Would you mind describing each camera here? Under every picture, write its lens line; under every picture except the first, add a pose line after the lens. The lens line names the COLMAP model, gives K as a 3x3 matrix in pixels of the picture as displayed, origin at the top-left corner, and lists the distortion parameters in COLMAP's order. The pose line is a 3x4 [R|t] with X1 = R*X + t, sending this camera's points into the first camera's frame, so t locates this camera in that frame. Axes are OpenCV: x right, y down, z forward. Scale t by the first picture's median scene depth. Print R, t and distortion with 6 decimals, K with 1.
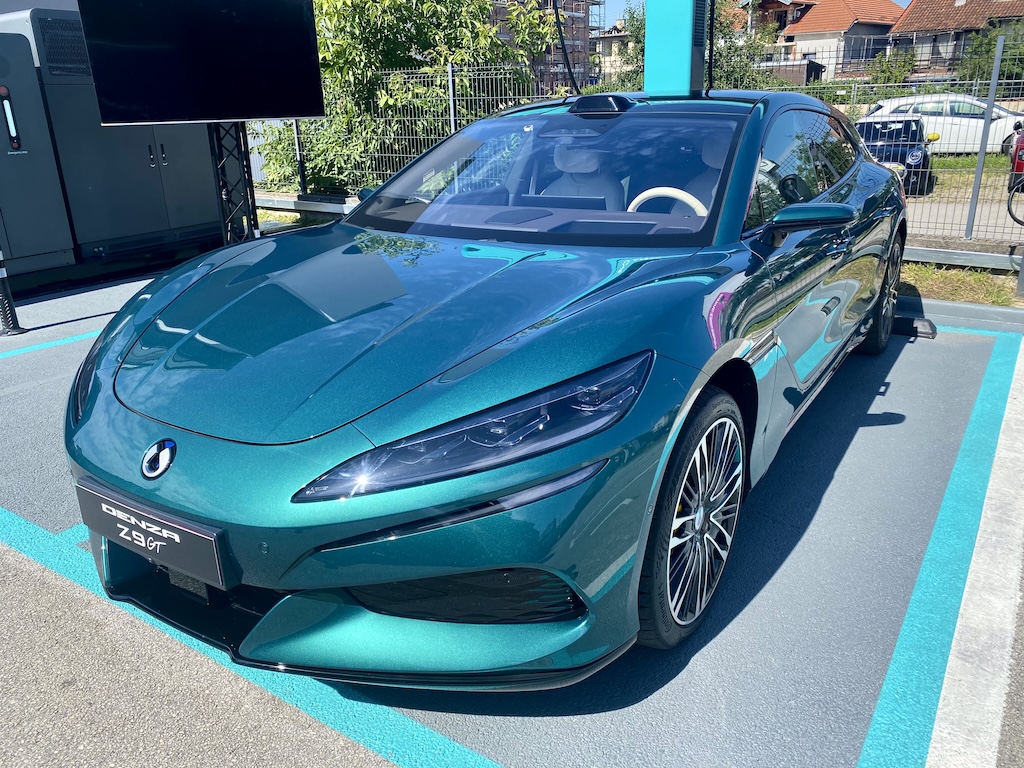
lens RADIAL K [[787.5, 0, 510.2], [0, 787.5, 377.2], [0, 0, 1]] dist [-0.001795, 0.002191]
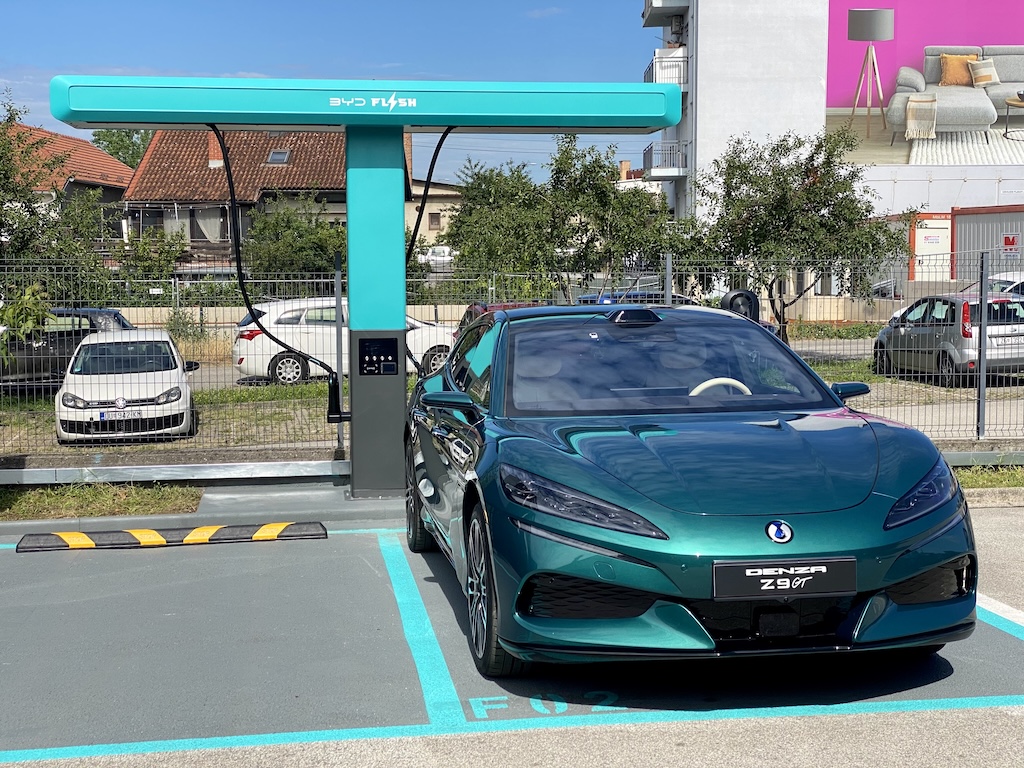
lens RADIAL K [[1513.8, 0, 512.0], [0, 1513.8, 384.0], [0, 0, 1]] dist [0.223460, -0.735368]
pose [[0.746050, -0.027167, 0.665335, -1.283458], [0.211620, 0.957042, -0.198214, 0.140001], [-0.631368, 0.288675, 0.719750, -0.422208]]
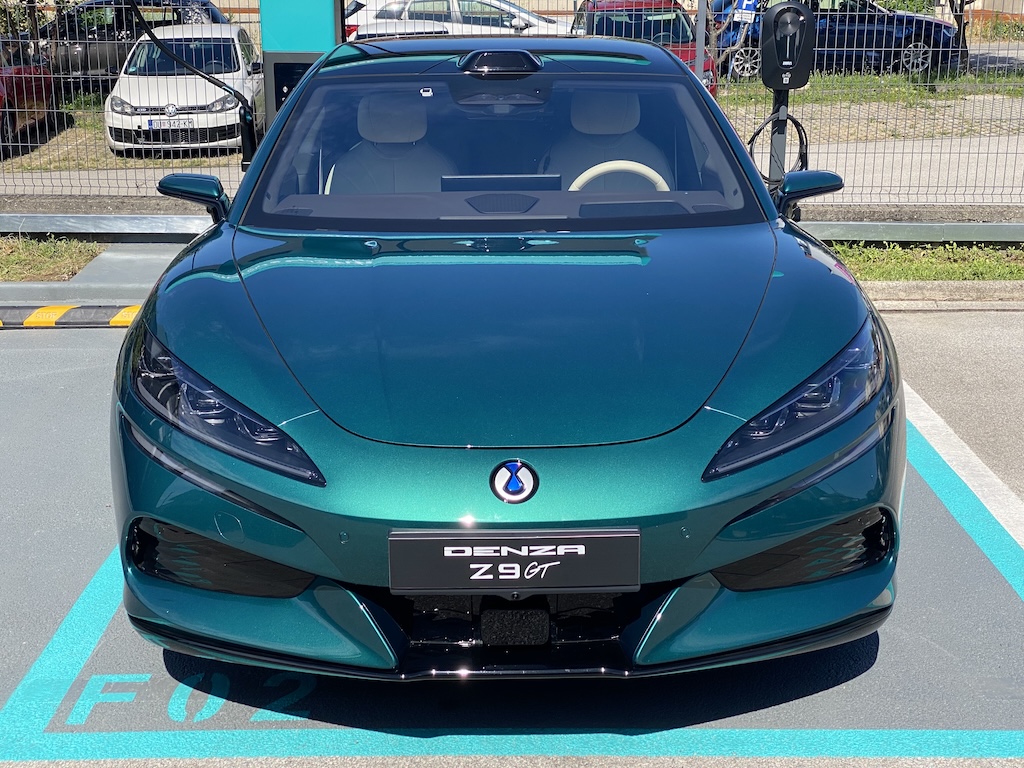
lens RADIAL K [[1513.8, 0, 512.0], [0, 1513.8, 384.0], [0, 0, 1]] dist [0.223460, -0.735368]
pose [[0.829163, -0.122847, 0.545341, -0.628656], [0.163885, 0.986109, -0.027041, 0.017664], [-0.534444, 0.111794, 0.837778, -0.223966]]
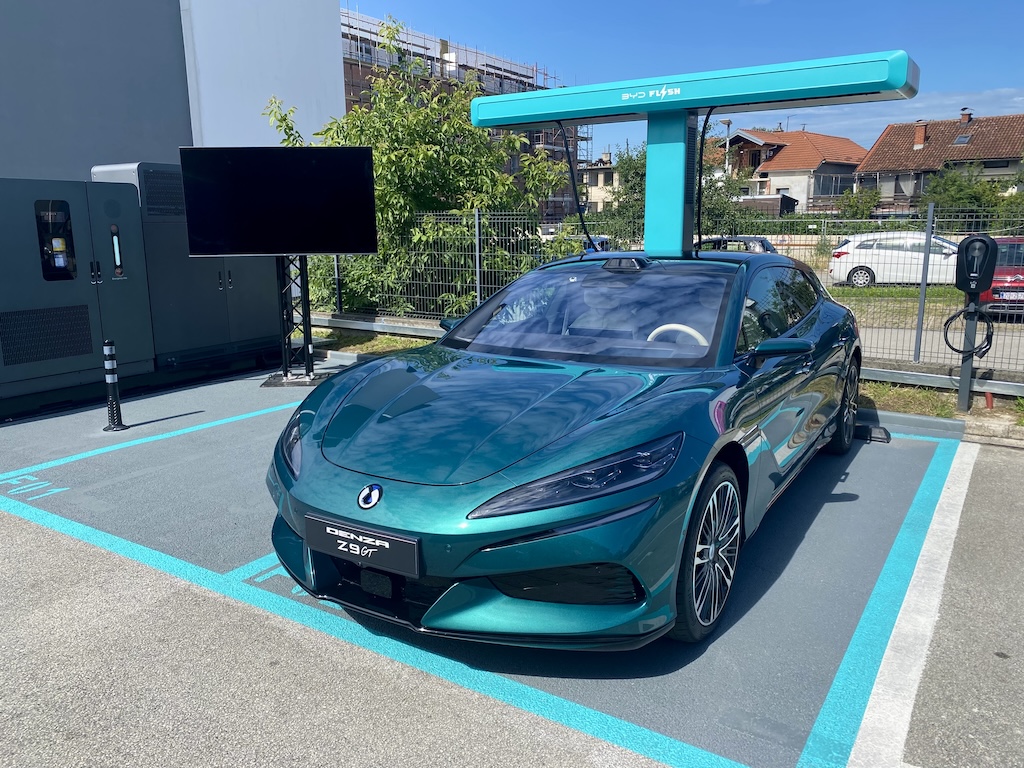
lens RADIAL K [[787.5, 0, 510.2], [0, 787.5, 377.2], [0, 0, 1]] dist [-0.001795, 0.002191]
pose [[0.999733, 0.014985, 0.017612, -0.089021], [-0.012302, 0.989550, -0.143666, 0.040302], [-0.019580, 0.143411, 0.989470, -0.262335]]
